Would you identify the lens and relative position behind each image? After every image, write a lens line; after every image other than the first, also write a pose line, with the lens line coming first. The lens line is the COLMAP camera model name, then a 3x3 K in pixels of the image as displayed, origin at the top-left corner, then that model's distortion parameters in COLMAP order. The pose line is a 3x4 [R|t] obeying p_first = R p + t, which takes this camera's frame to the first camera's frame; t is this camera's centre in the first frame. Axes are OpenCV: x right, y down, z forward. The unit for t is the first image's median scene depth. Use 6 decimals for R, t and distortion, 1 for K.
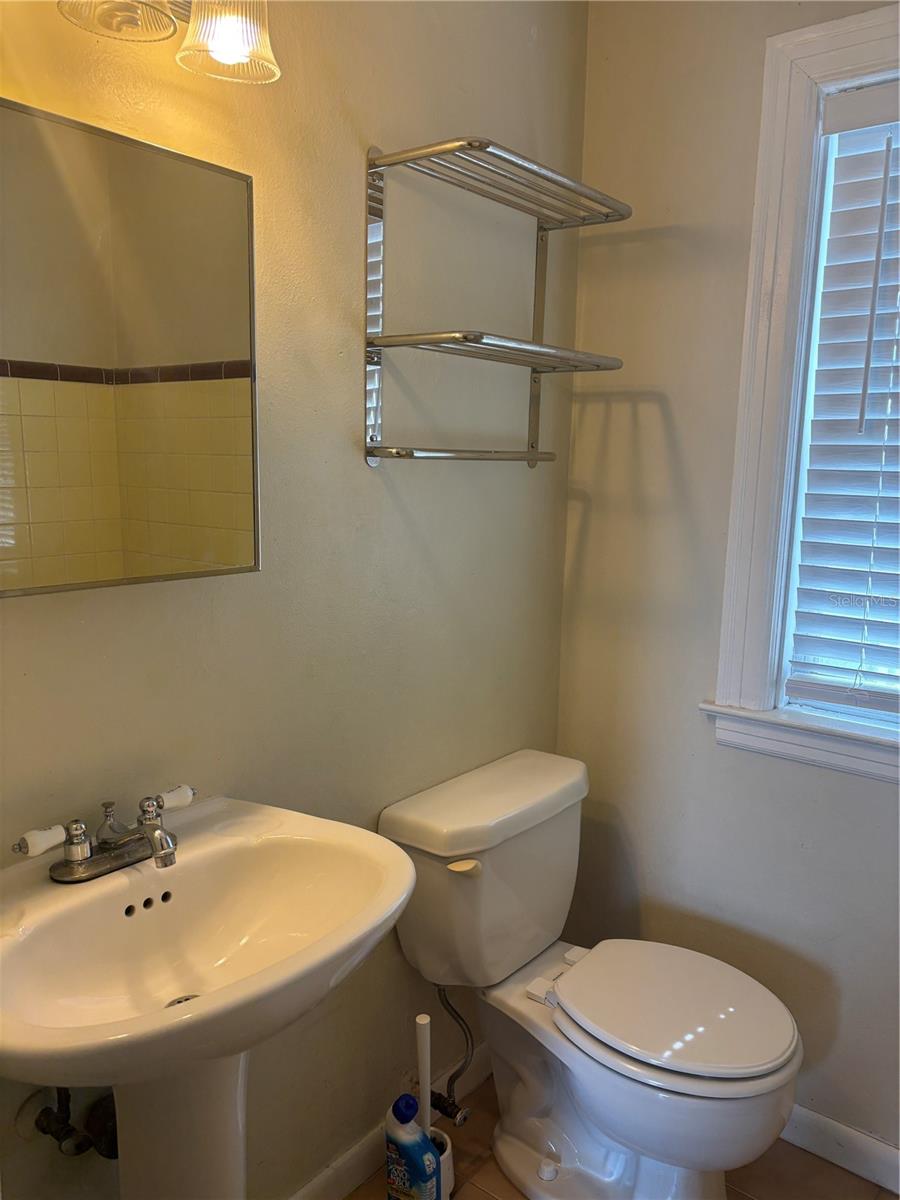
lens RADIAL K [[915.0, 0, 450.0], [0, 915.0, 600.0], [0, 0, 1]] dist [0.005115, 0.002242]
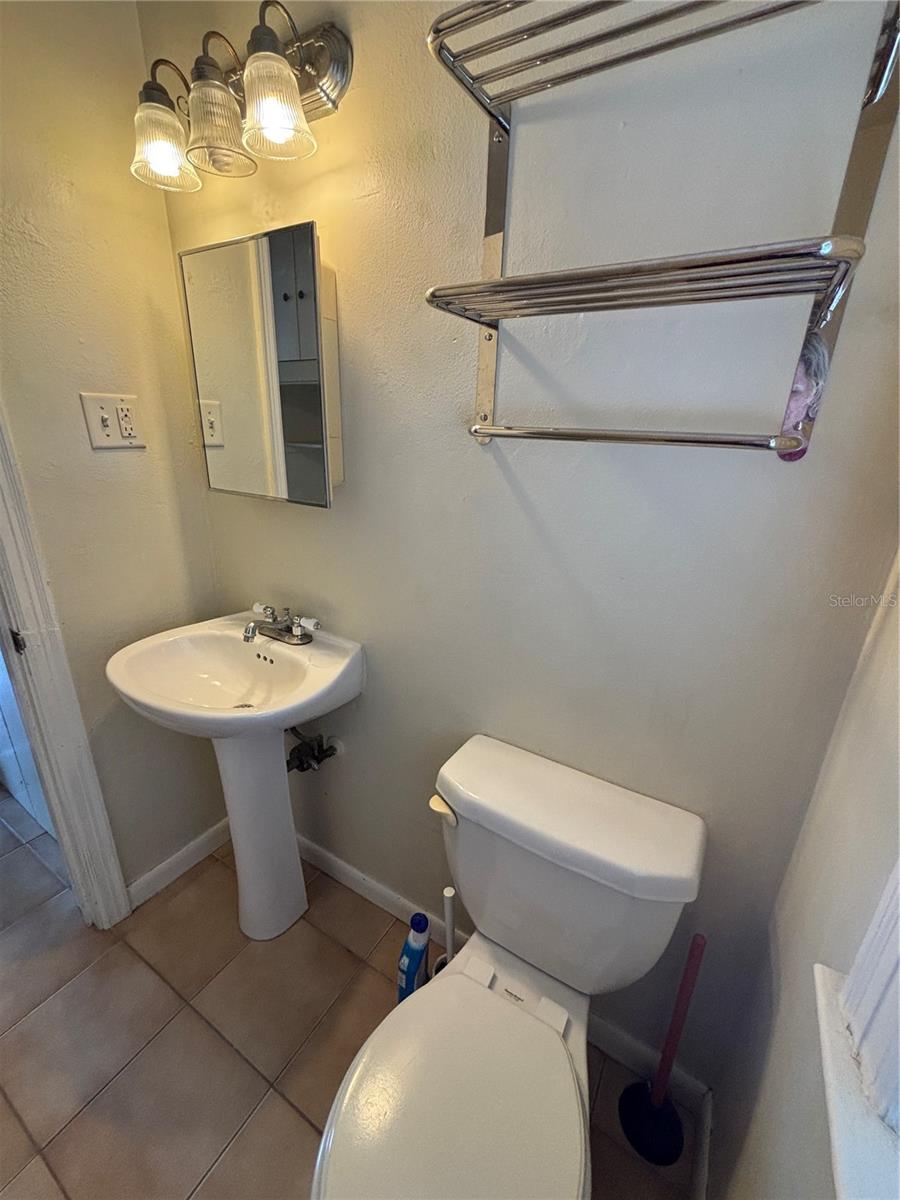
lens RADIAL K [[484.3, 0, 450.0], [0, 484.3, 600.0], [0, 0, 1]] dist [0.001720, -0.000336]
pose [[0.135298, 0.303310, -0.943238, 0.633447], [-0.180797, 0.943566, 0.277482, -0.149505], [0.974170, 0.132992, 0.182500, 1.064421]]
